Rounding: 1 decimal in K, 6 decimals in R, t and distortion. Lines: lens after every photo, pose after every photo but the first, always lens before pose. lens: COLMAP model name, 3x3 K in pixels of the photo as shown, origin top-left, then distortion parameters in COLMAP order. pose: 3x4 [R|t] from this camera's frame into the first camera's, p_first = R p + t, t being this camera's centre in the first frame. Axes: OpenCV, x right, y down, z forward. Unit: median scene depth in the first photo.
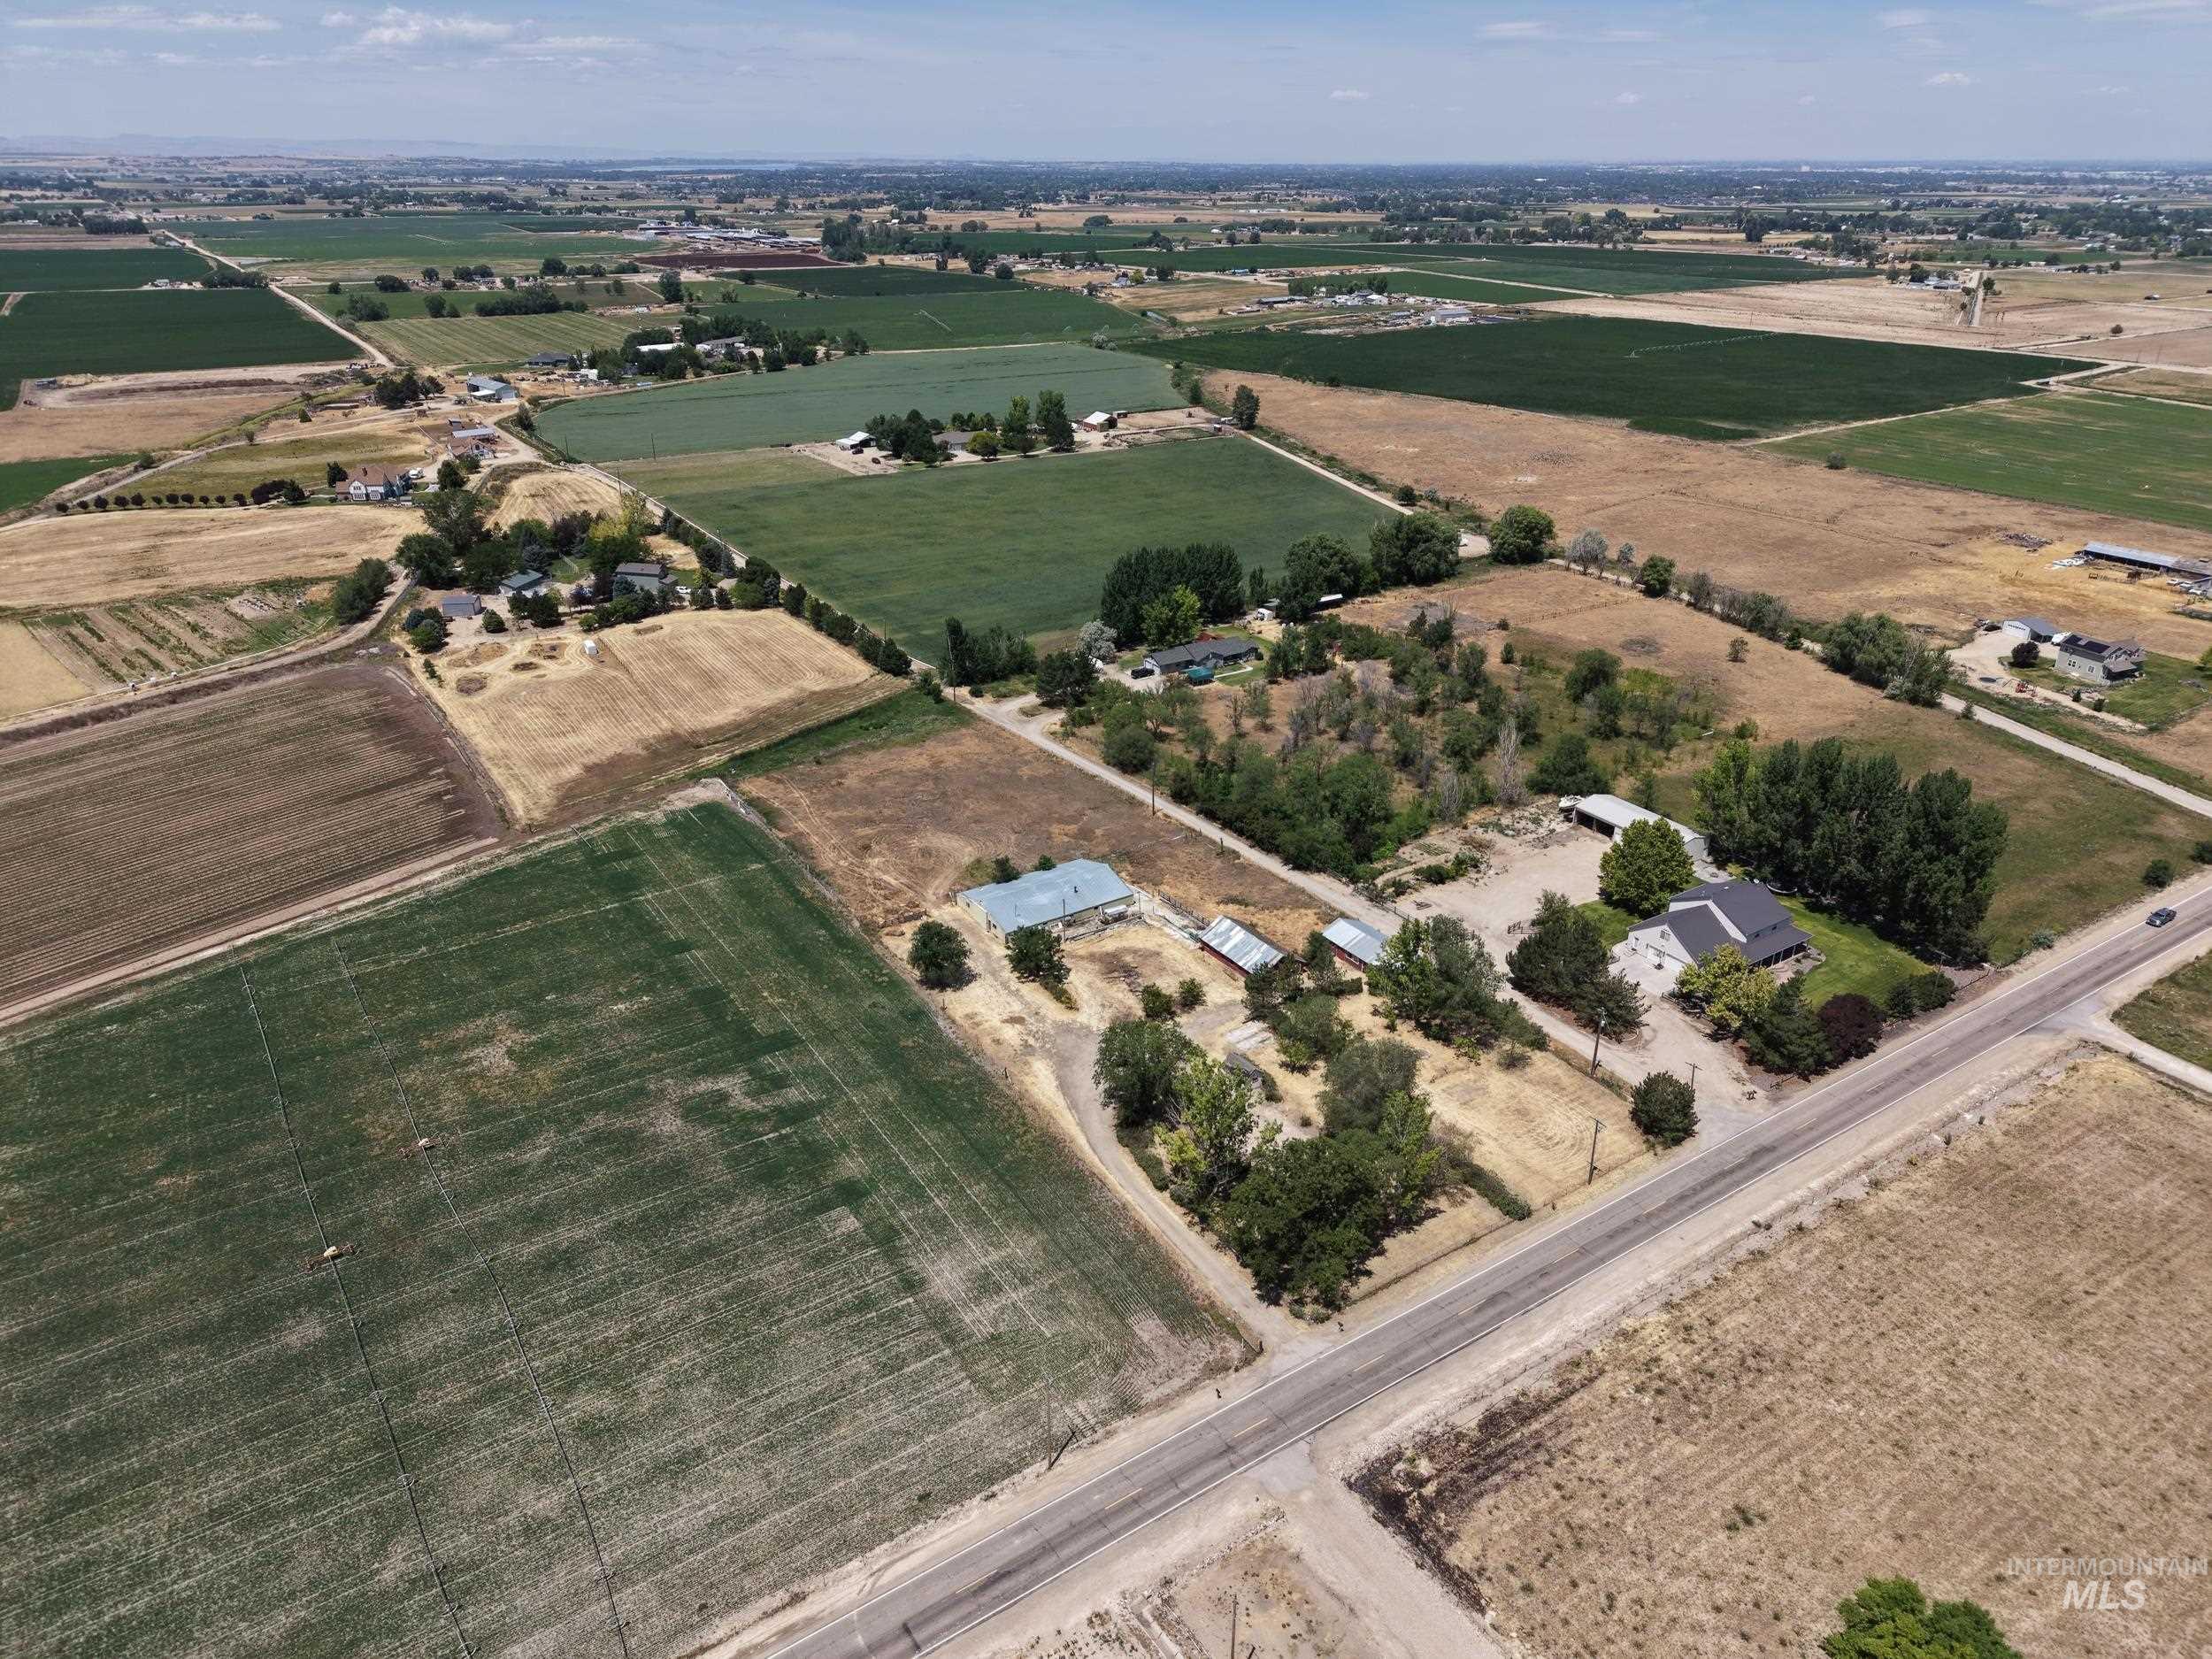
lens RADIAL K [[1468.4, 0, 1105.8], [0, 1468.4, 837.0], [0, 0, 1]] dist [0.039306, -0.041386]
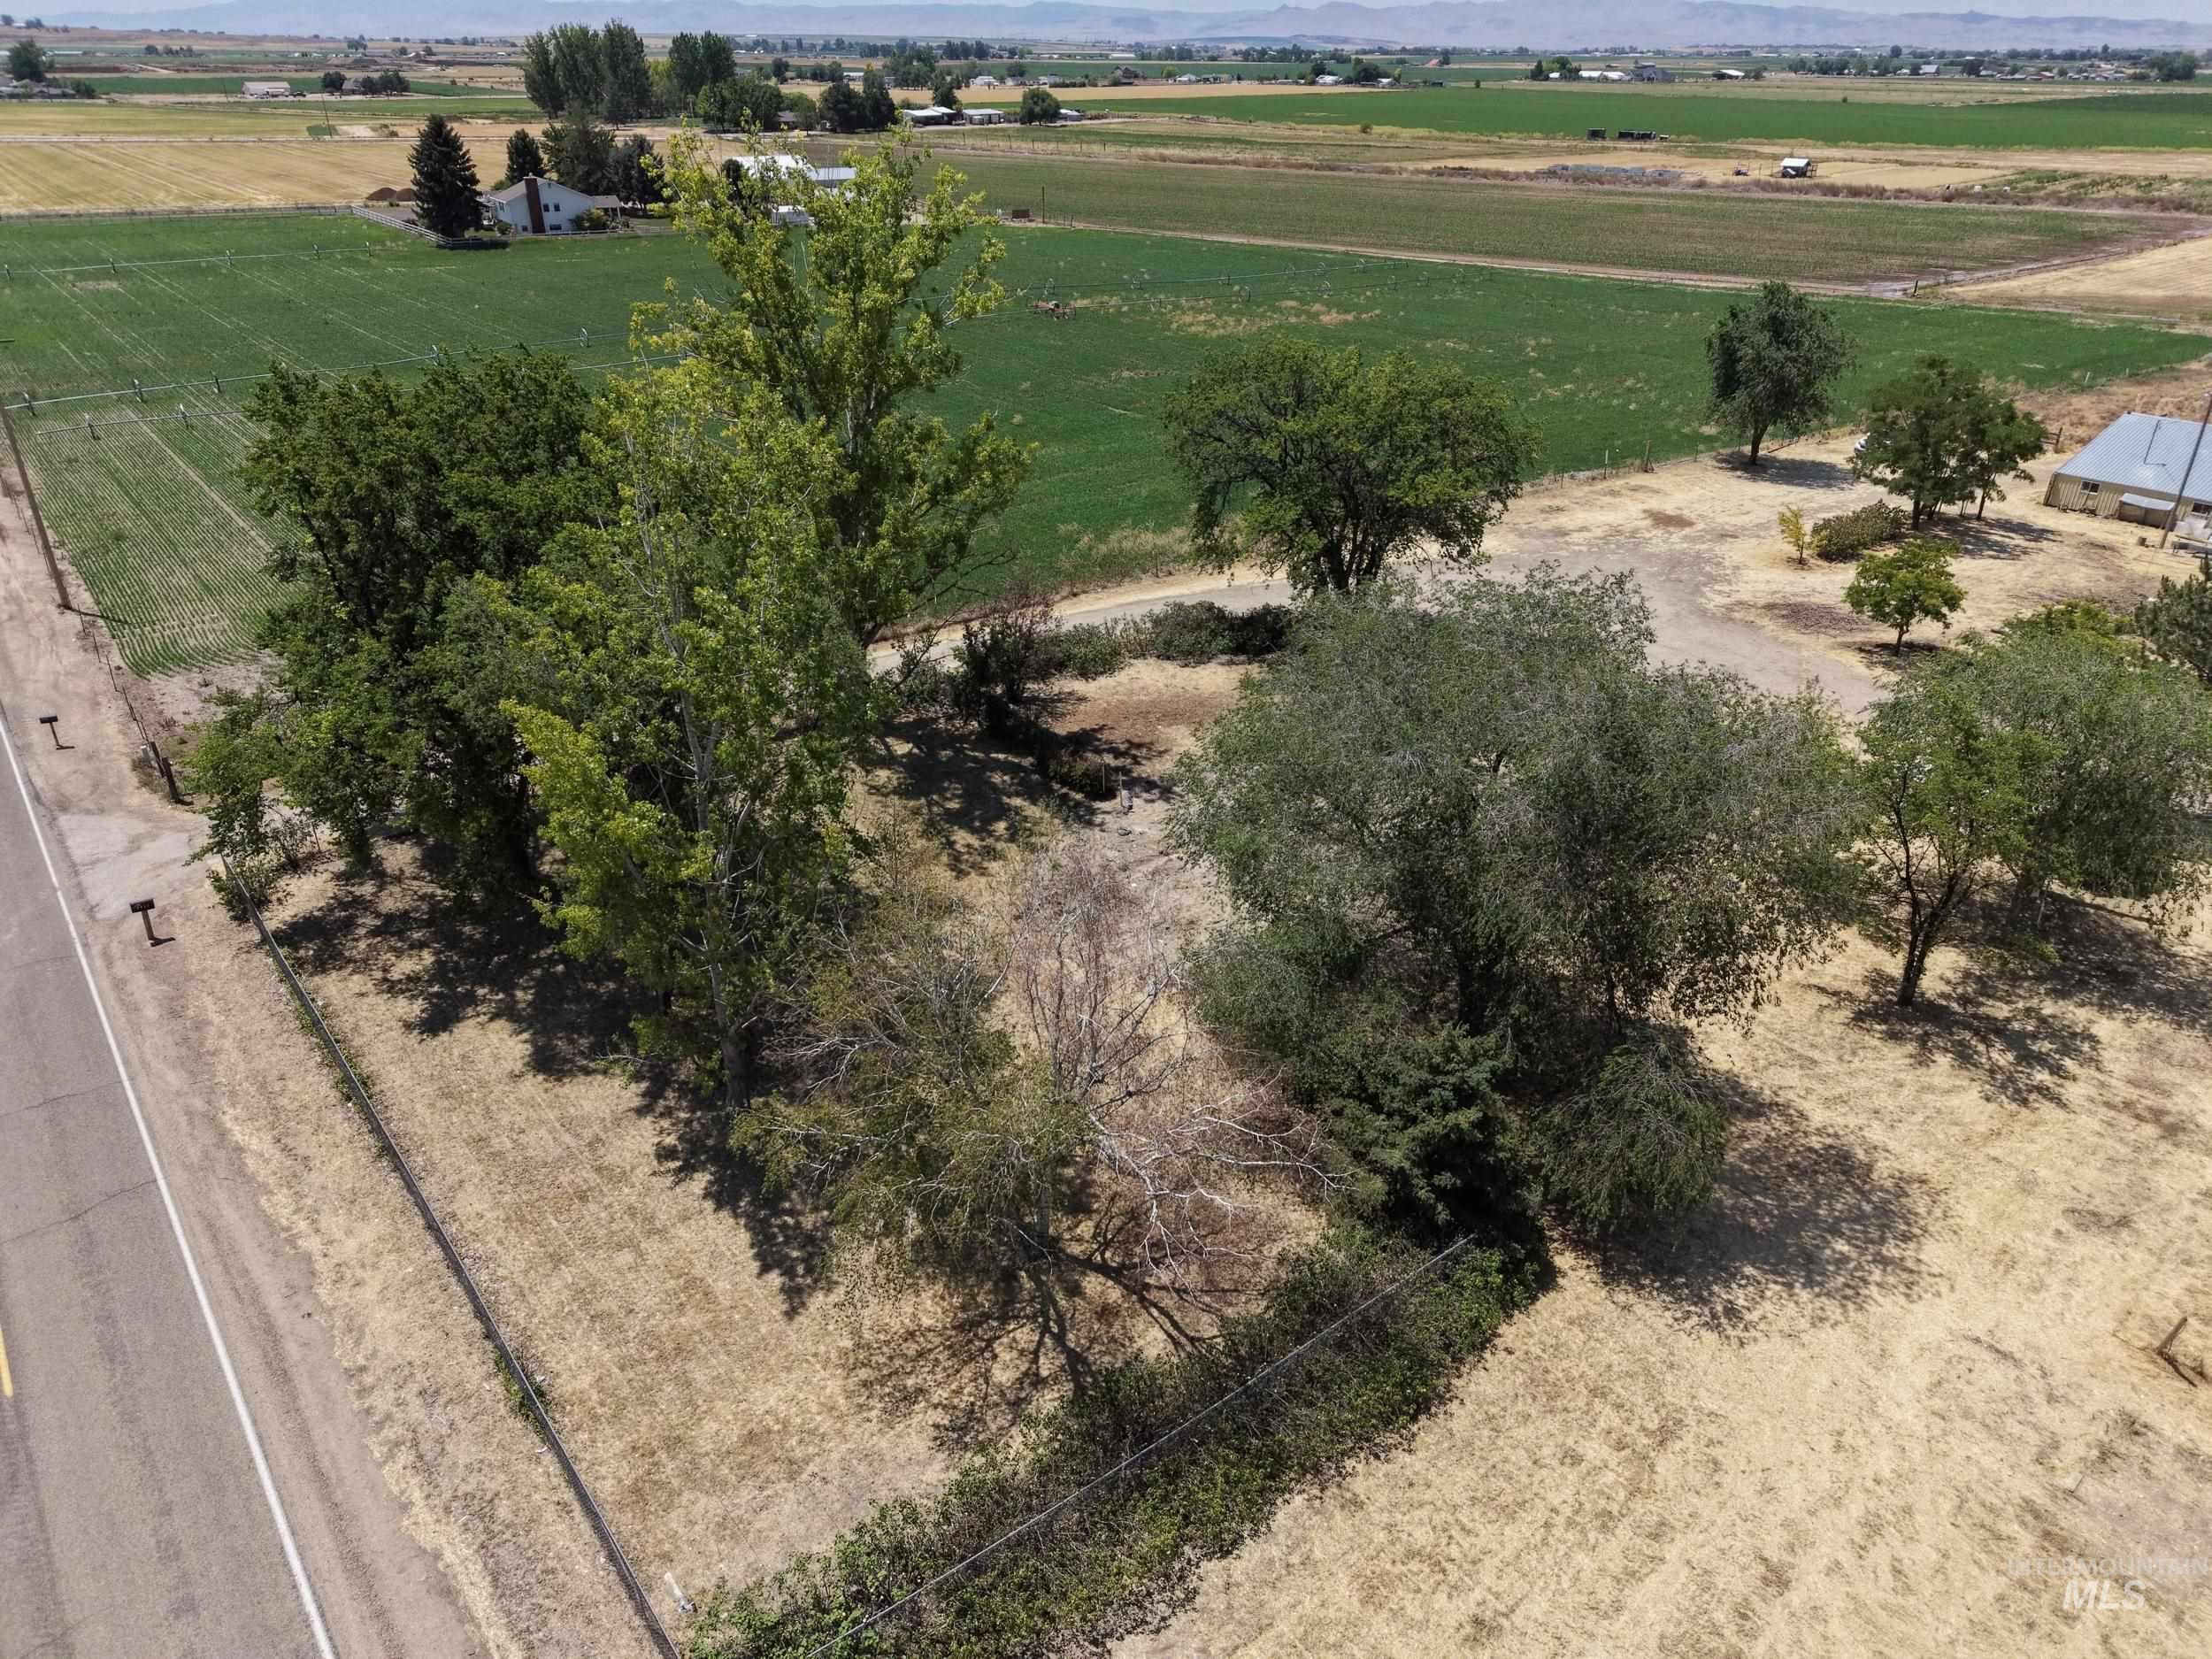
lens RADIAL K [[1476.8, 0, 1106.0], [0, 1476.8, 829.5], [0, 0, 1]] dist [0.025124, -0.021467]
pose [[0.087068, 0.463135, -0.882000, 0.300747], [-0.423587, 0.818552, 0.388003, 0.104733], [0.901661, 0.339822, 0.267448, 0.804442]]
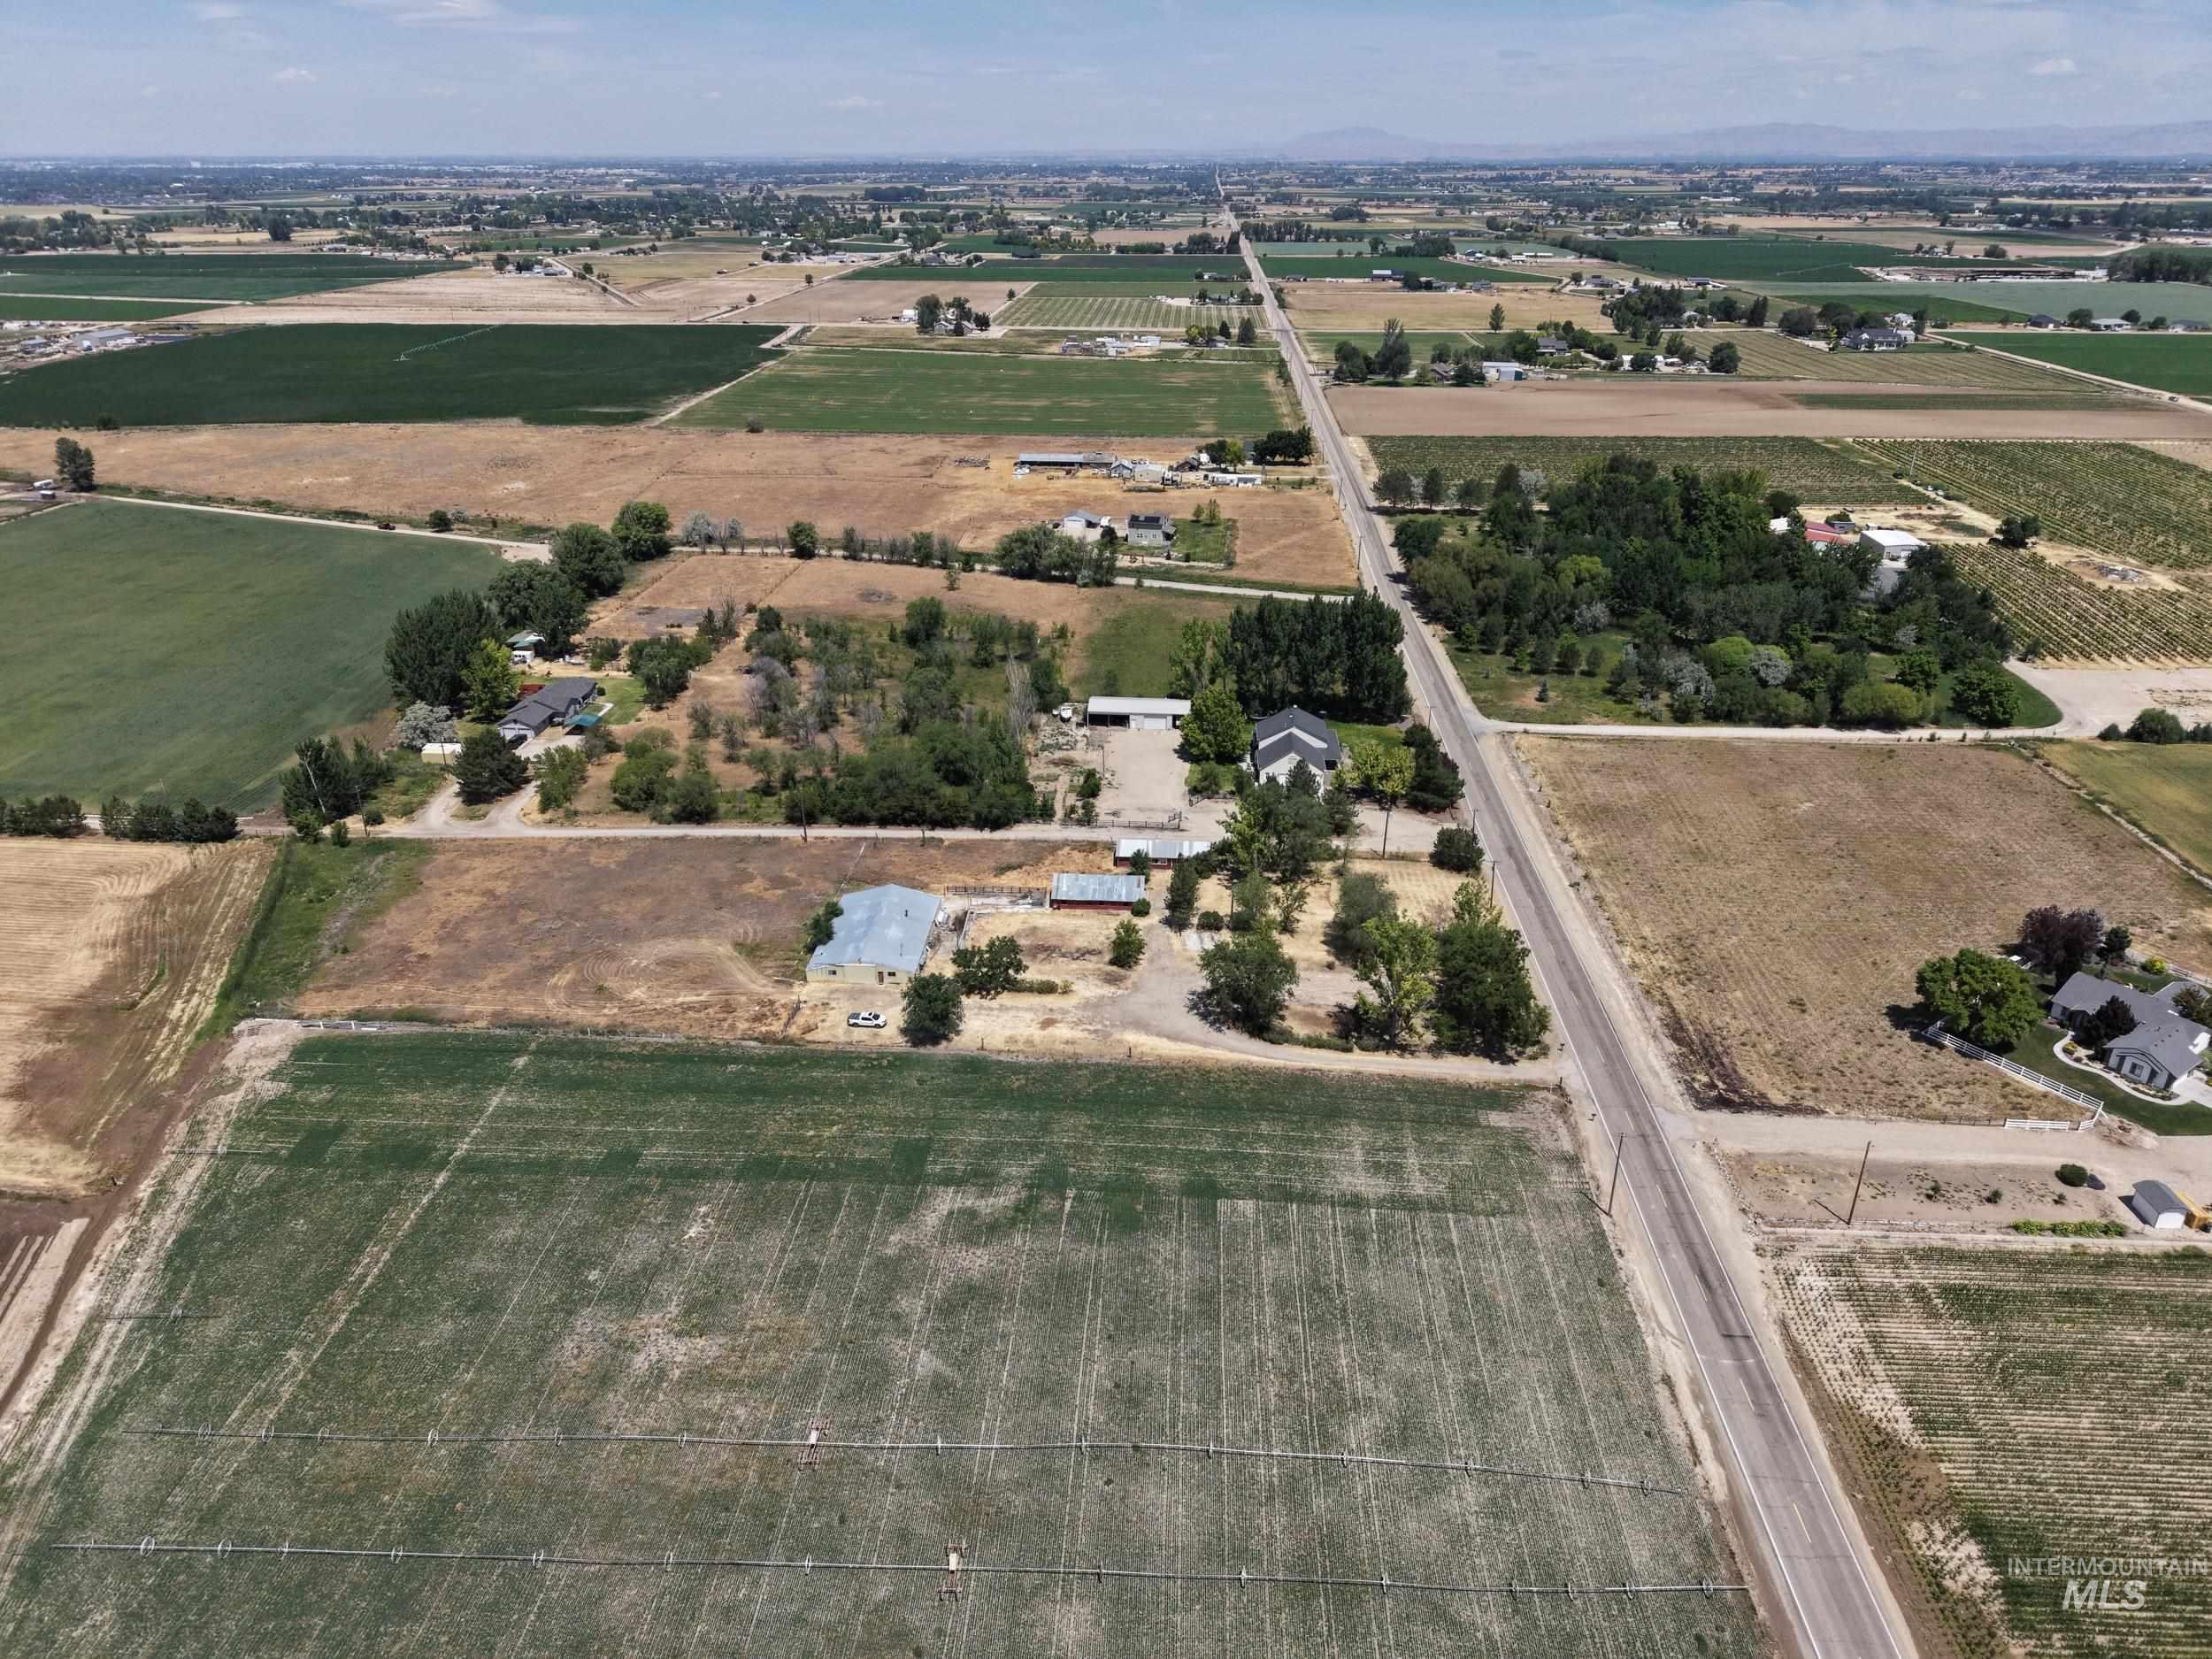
lens RADIAL K [[1476.8, 0, 1106.0], [0, 1476.8, 829.5], [0, 0, 1]] dist [0.025124, -0.021467]
pose [[0.601865, -0.333558, 0.725601, -0.727659], [0.335546, 0.930125, 0.149252, -0.134641], [-0.724684, 0.153643, 0.671734, 0.283198]]
